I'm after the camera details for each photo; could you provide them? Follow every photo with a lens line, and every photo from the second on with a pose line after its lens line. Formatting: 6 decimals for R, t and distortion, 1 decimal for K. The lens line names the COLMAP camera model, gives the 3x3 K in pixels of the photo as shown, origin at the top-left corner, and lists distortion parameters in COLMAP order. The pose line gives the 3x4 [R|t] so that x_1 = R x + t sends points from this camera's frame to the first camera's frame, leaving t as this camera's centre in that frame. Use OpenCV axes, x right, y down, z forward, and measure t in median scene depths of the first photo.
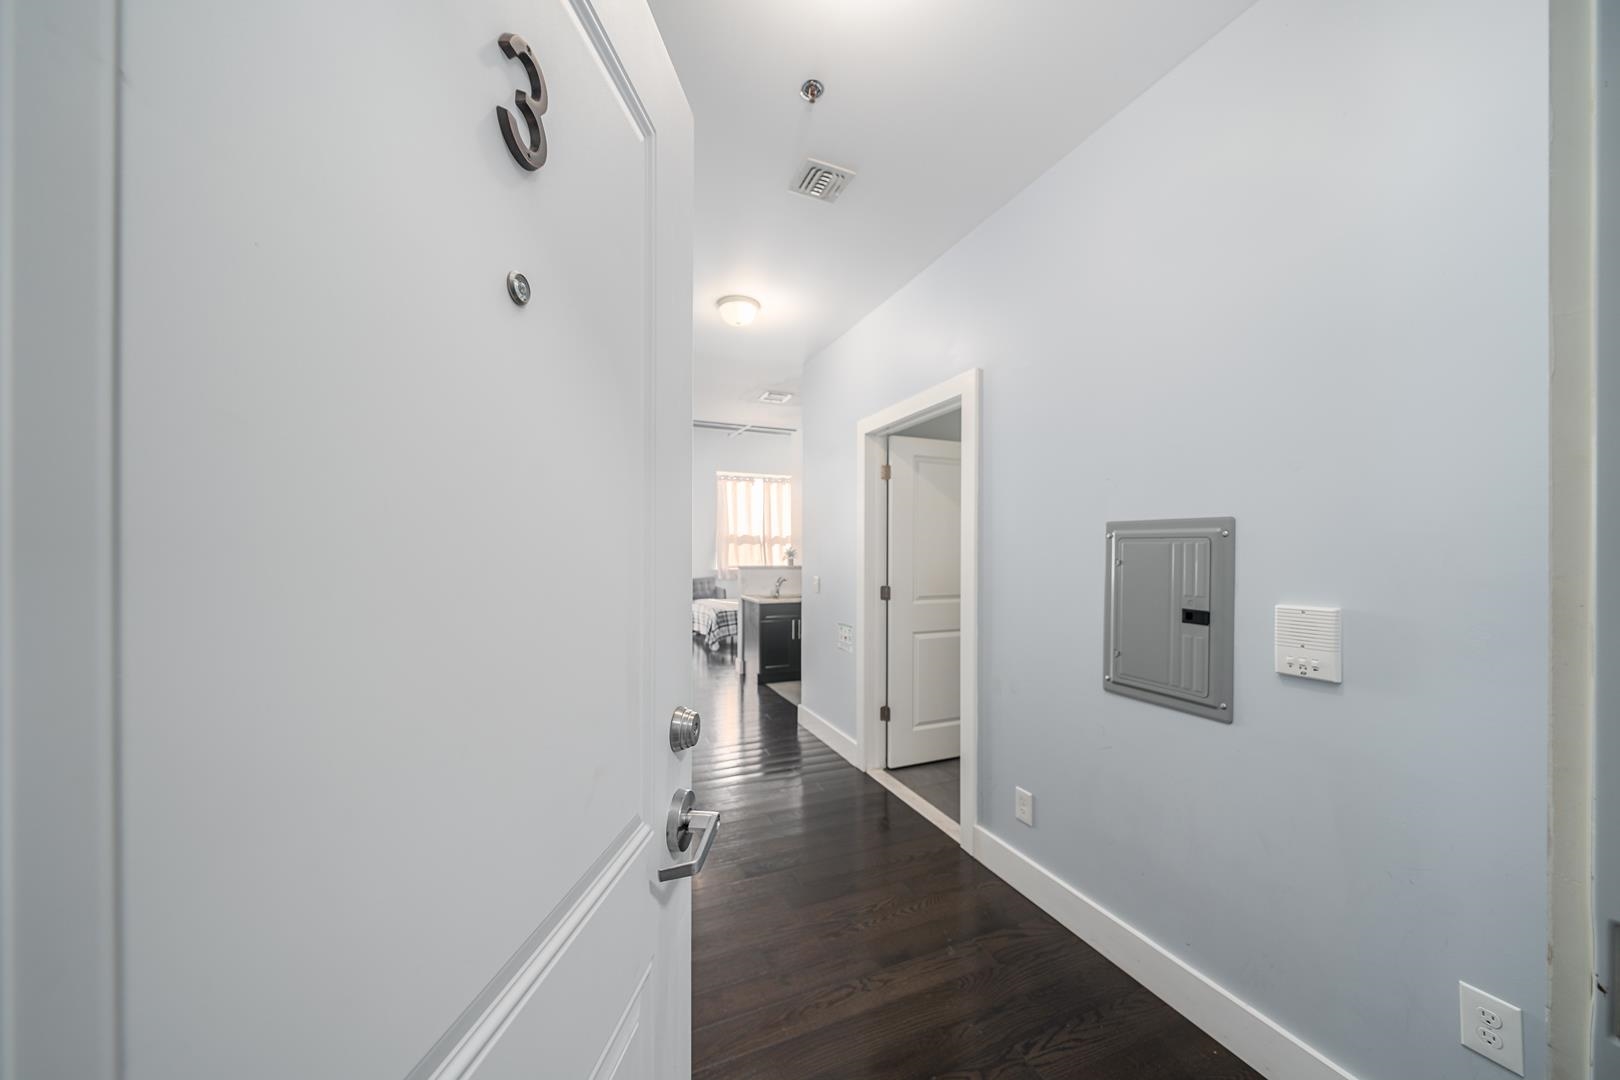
lens RADIAL K [[553.1, 0, 811.3], [0, 553.1, 547.6], [0, 0, 1]] dist [-0.001148, -0.000214]
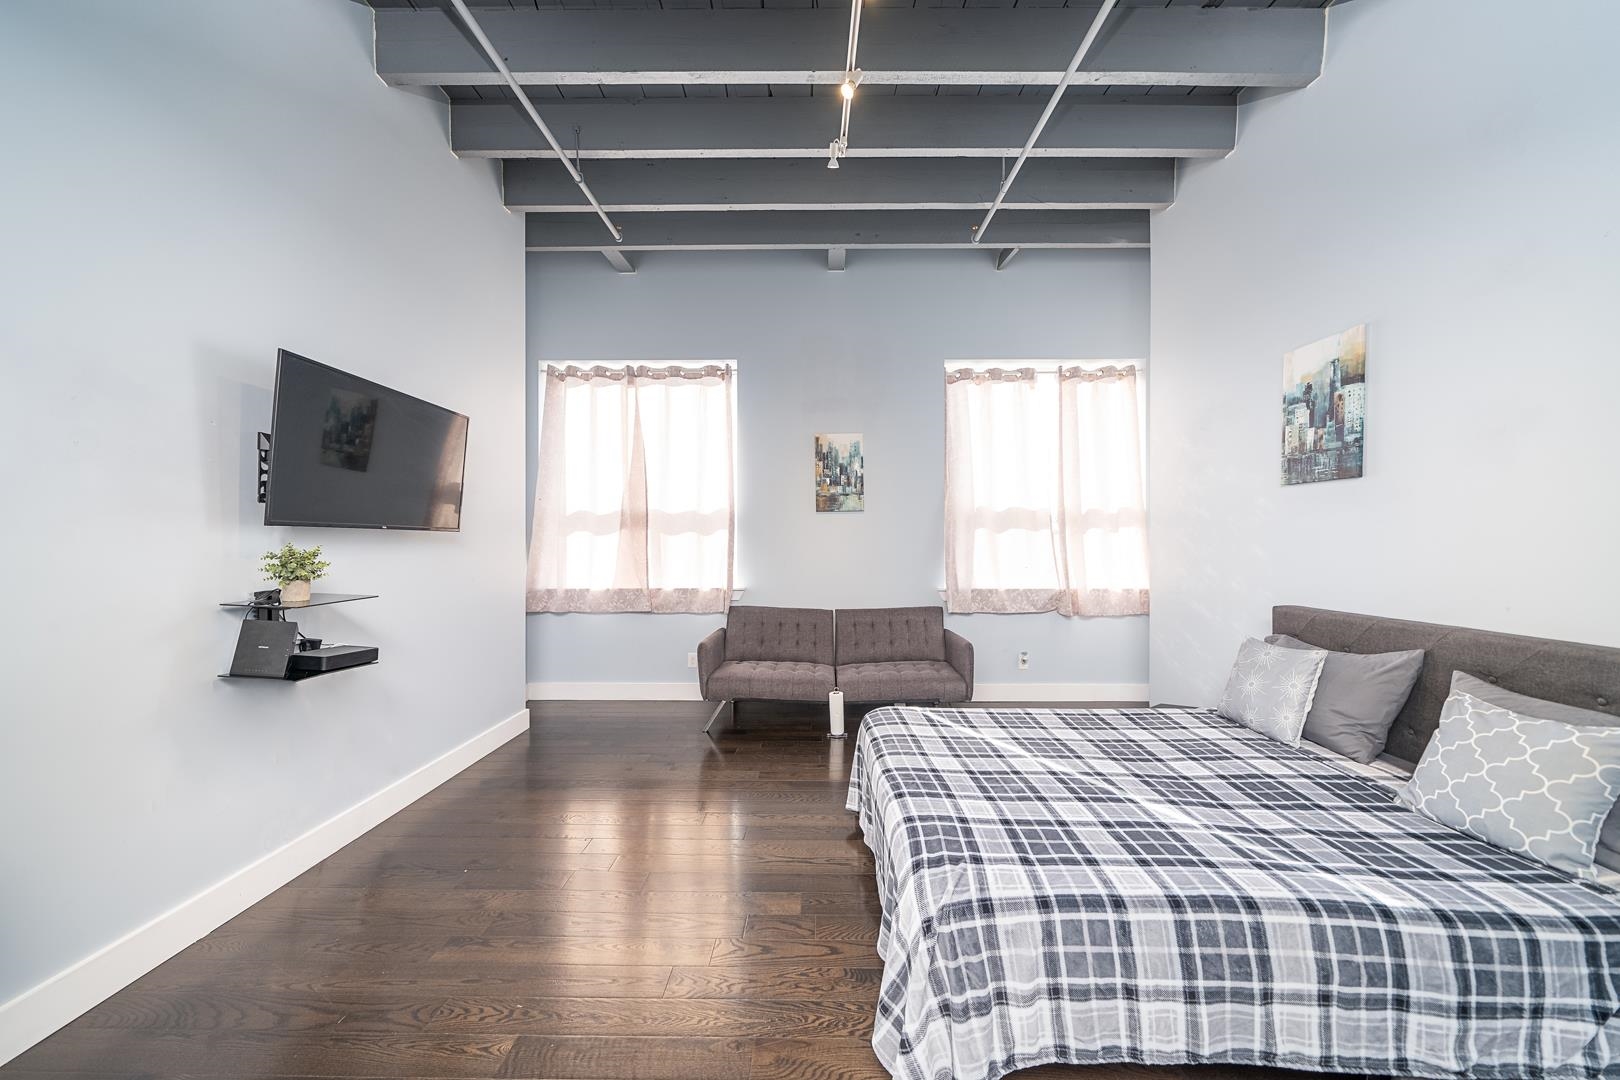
lens RADIAL K [[559.9, 0, 814.3], [0, 559.9, 546.9], [0, 0, 1]] dist [-0.001333, -0.000192]
pose [[0.914742, -0.006259, -0.403990, -0.086174], [0.007300, 0.999973, 0.001036, 0.005583], [0.403973, -0.003897, 0.914763, 0.546212]]
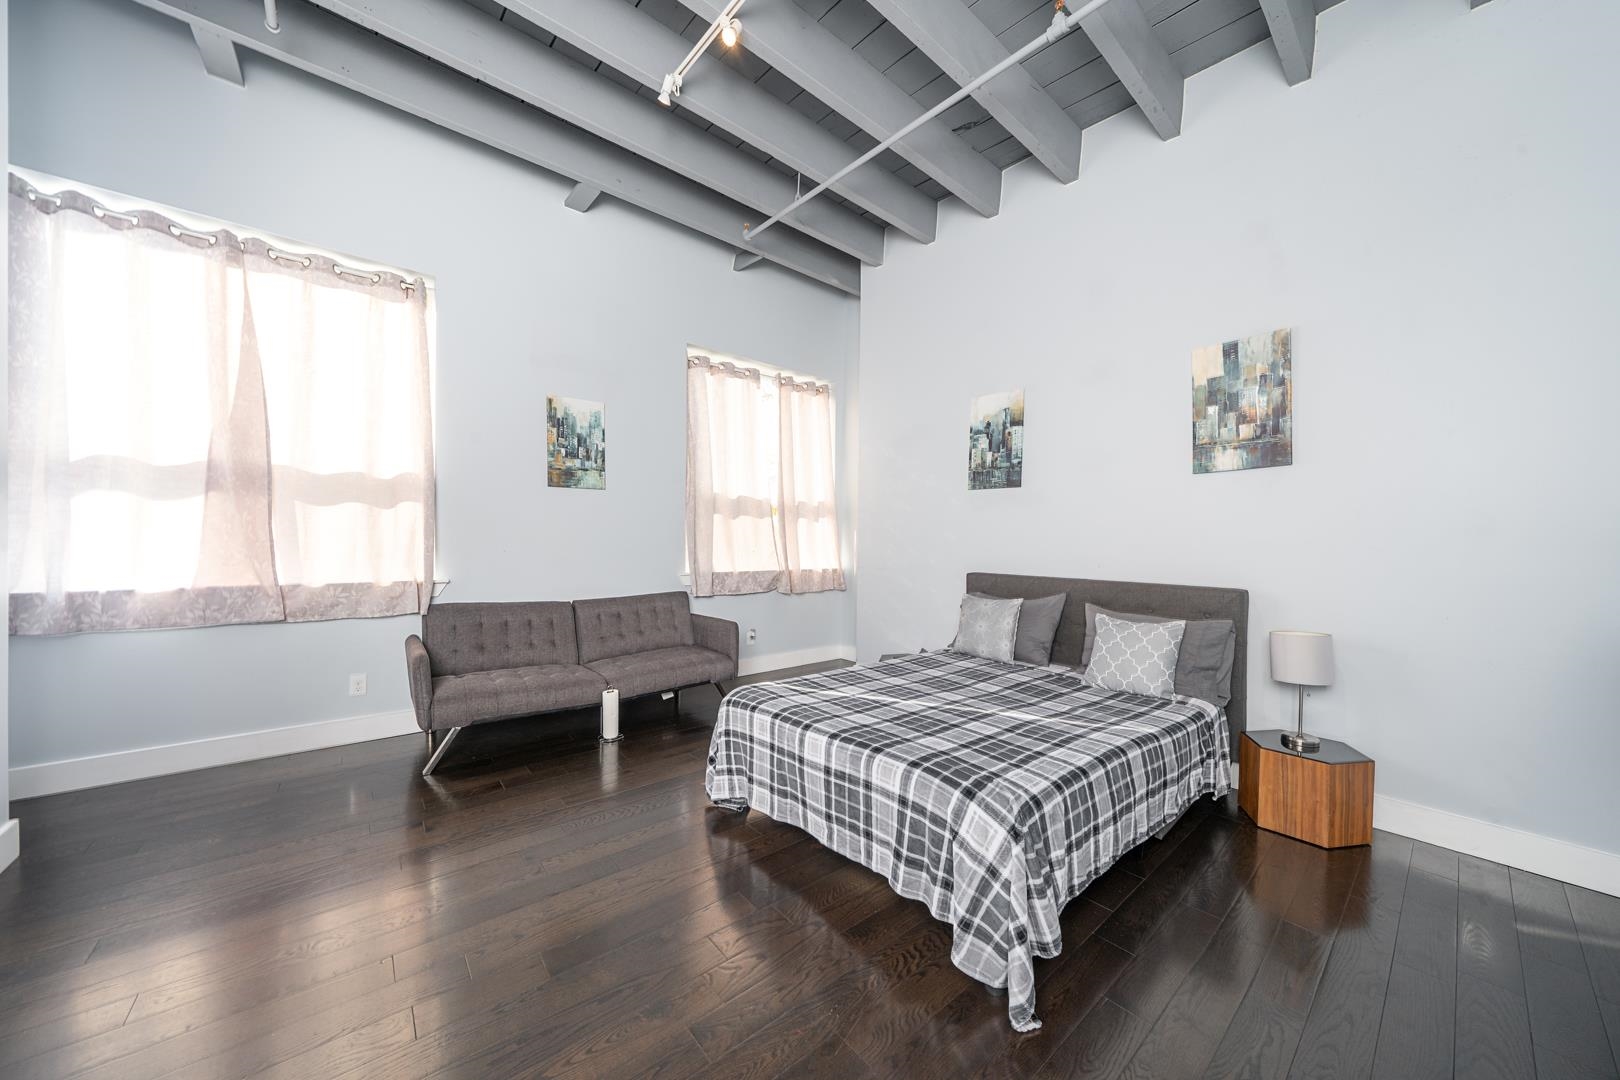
lens RADIAL K [[553.1, 0, 811.3], [0, 553.1, 547.6], [0, 0, 1]] dist [-0.001148, -0.000214]
pose [[0.958688, 0.000519, 0.284458, -0.194682], [-0.004607, 0.999896, 0.013700, 0.012817], [-0.284421, -0.014445, 0.958591, 0.546725]]
